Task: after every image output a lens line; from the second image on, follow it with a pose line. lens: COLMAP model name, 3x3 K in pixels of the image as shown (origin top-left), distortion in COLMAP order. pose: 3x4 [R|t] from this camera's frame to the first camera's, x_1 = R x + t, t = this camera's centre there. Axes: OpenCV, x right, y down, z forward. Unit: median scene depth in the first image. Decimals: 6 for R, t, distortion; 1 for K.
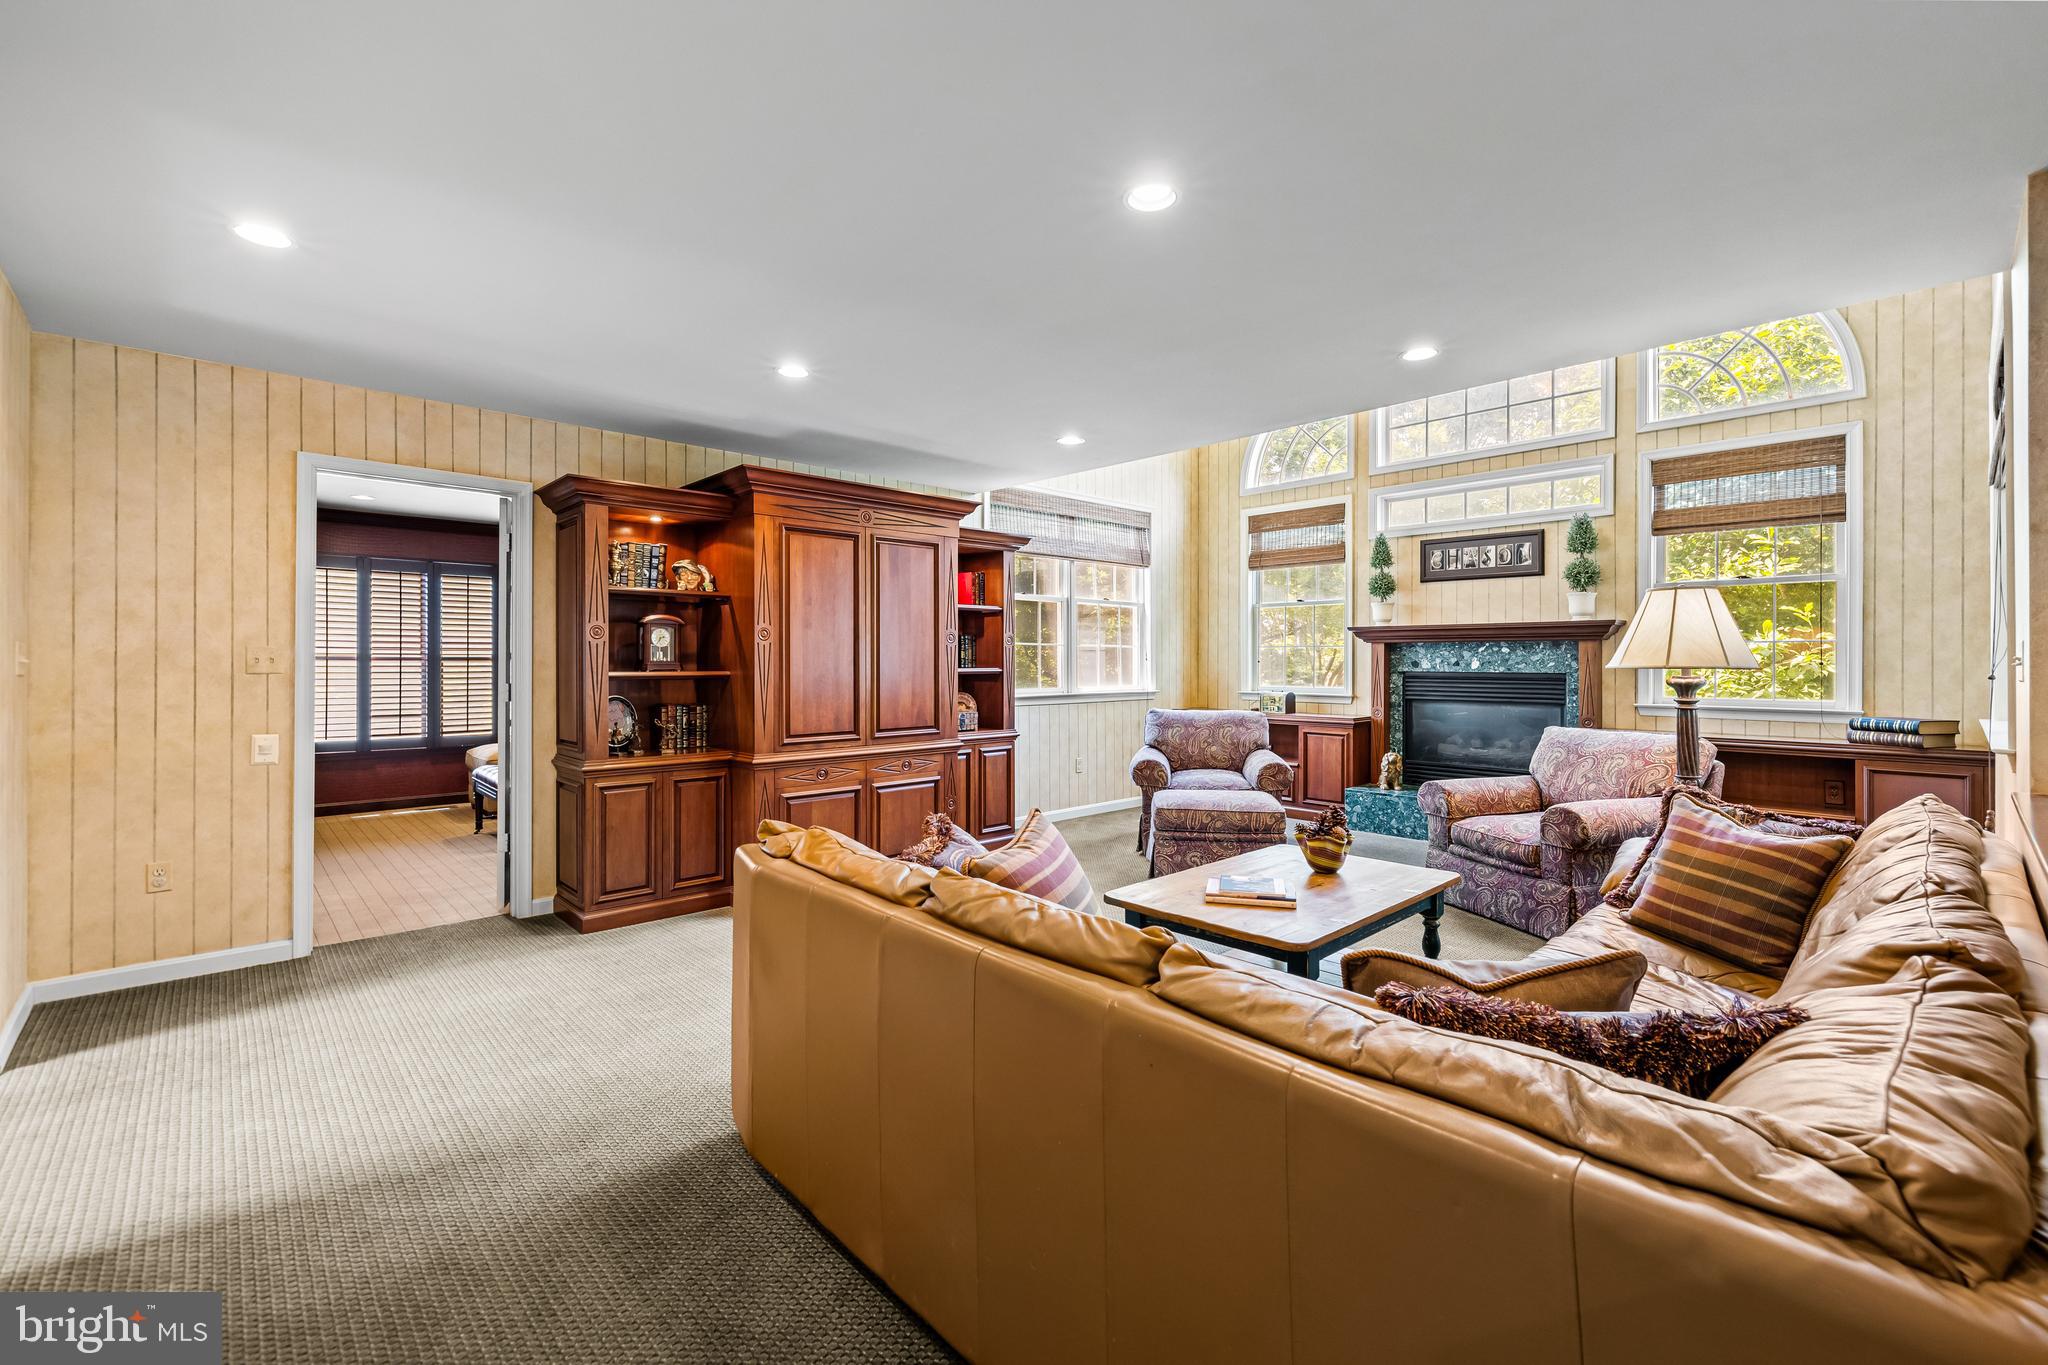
lens RADIAL K [[862.0, 0, 1008.6], [0, 862.0, 664.4], [0, 0, 1]] dist [0.001461, 0.000885]
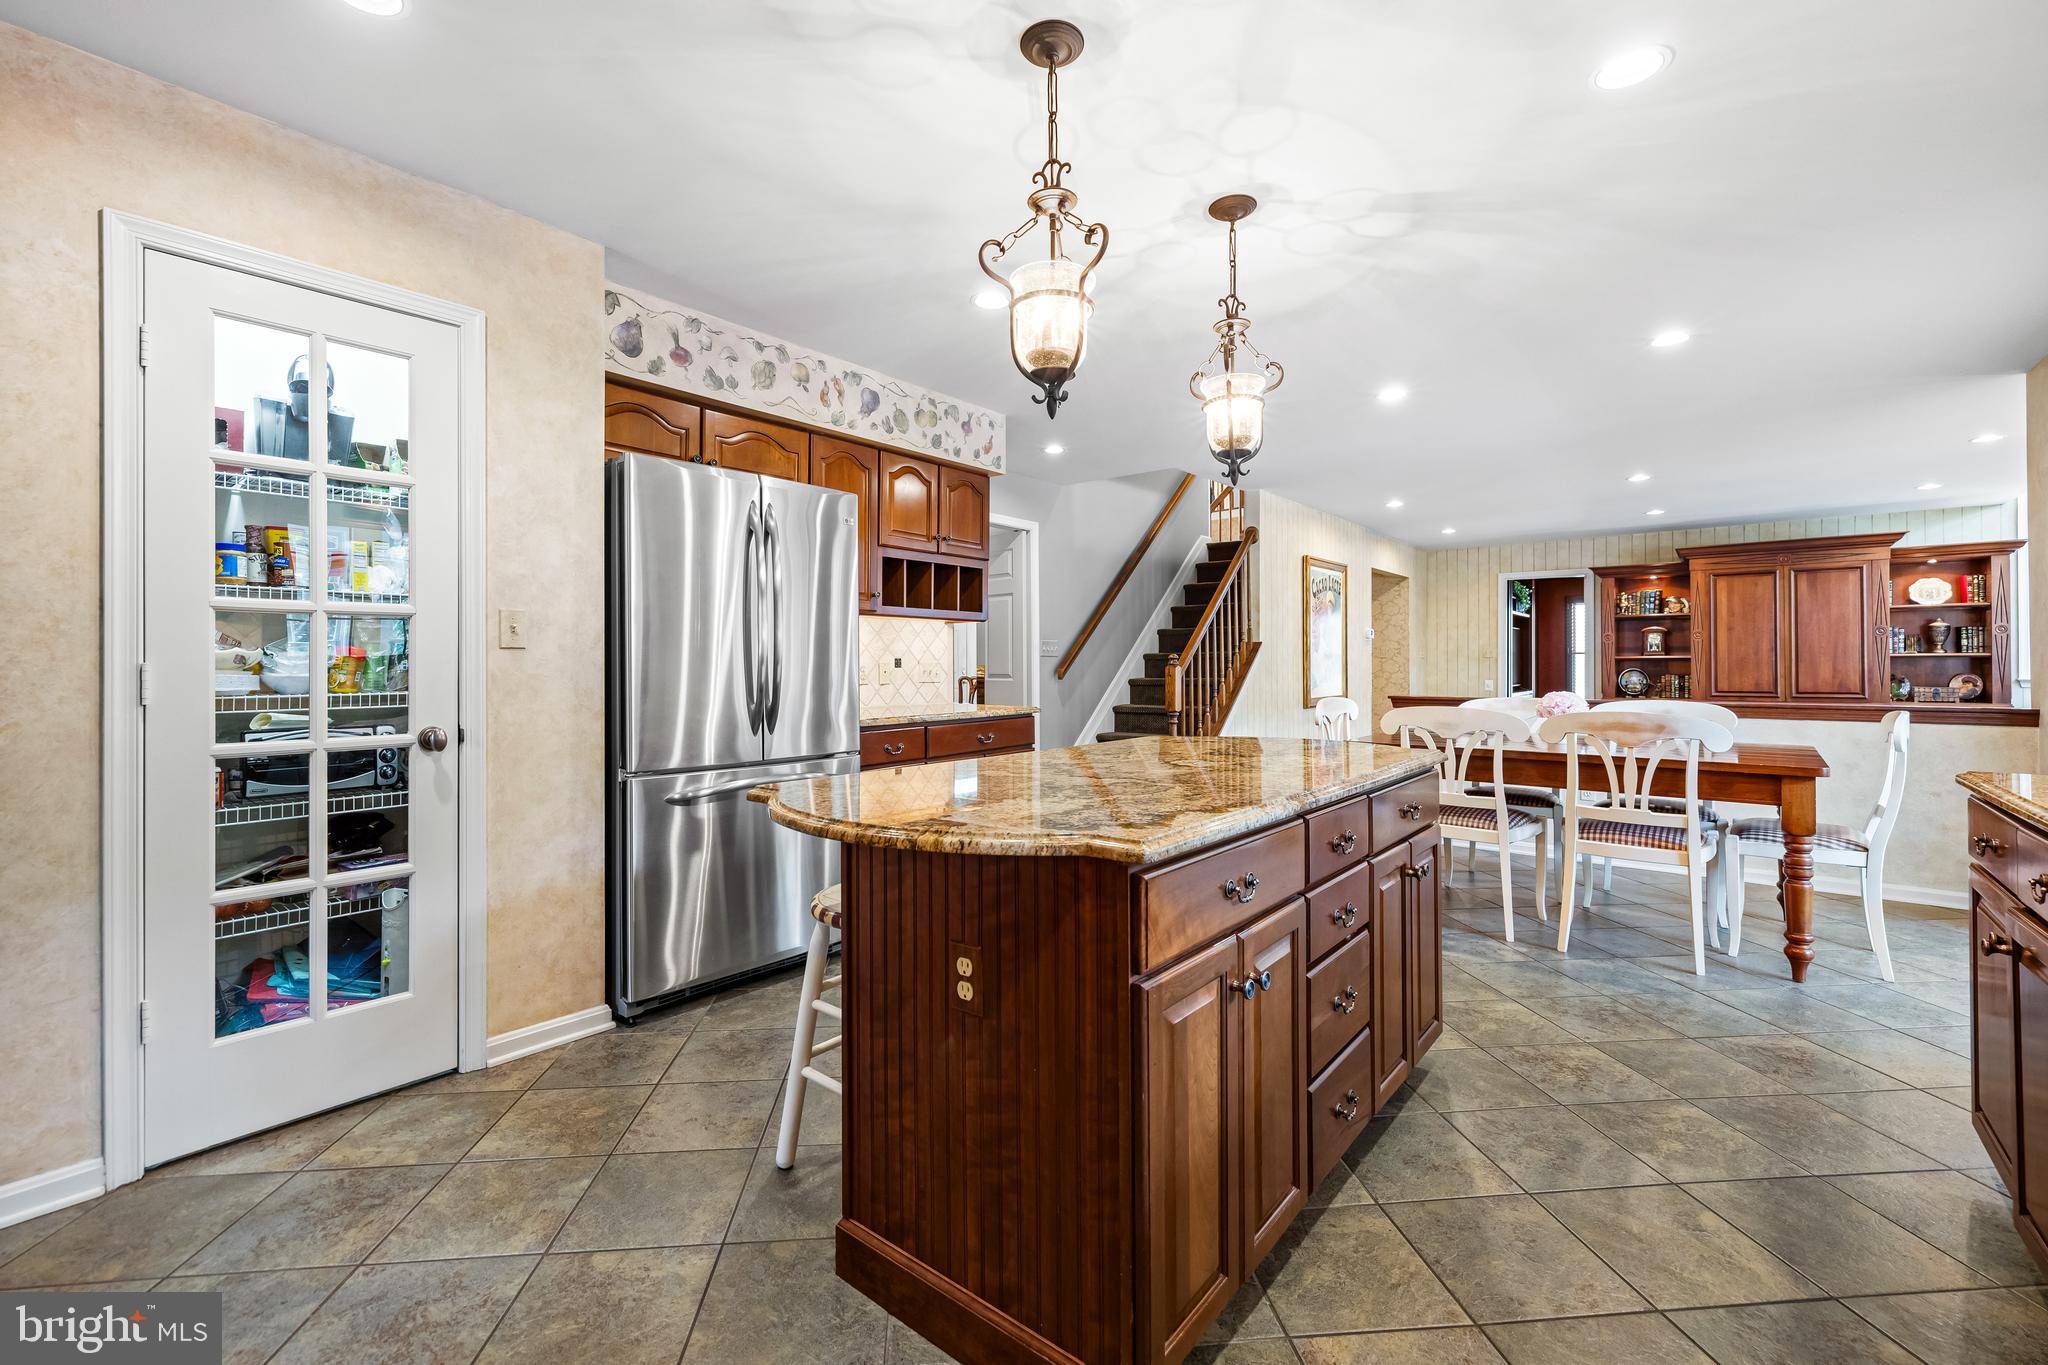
lens RADIAL K [[862.0, 0, 1023.5], [0, 862.0, 665.8], [0, 0, 1]] dist [0.001461, 0.000885]
pose [[0.138384, -0.000333, -0.990379, 1.231275], [0.001635, 0.999999, -0.000108, 0.025634], [0.990377, -0.001604, 0.138384, -0.623296]]
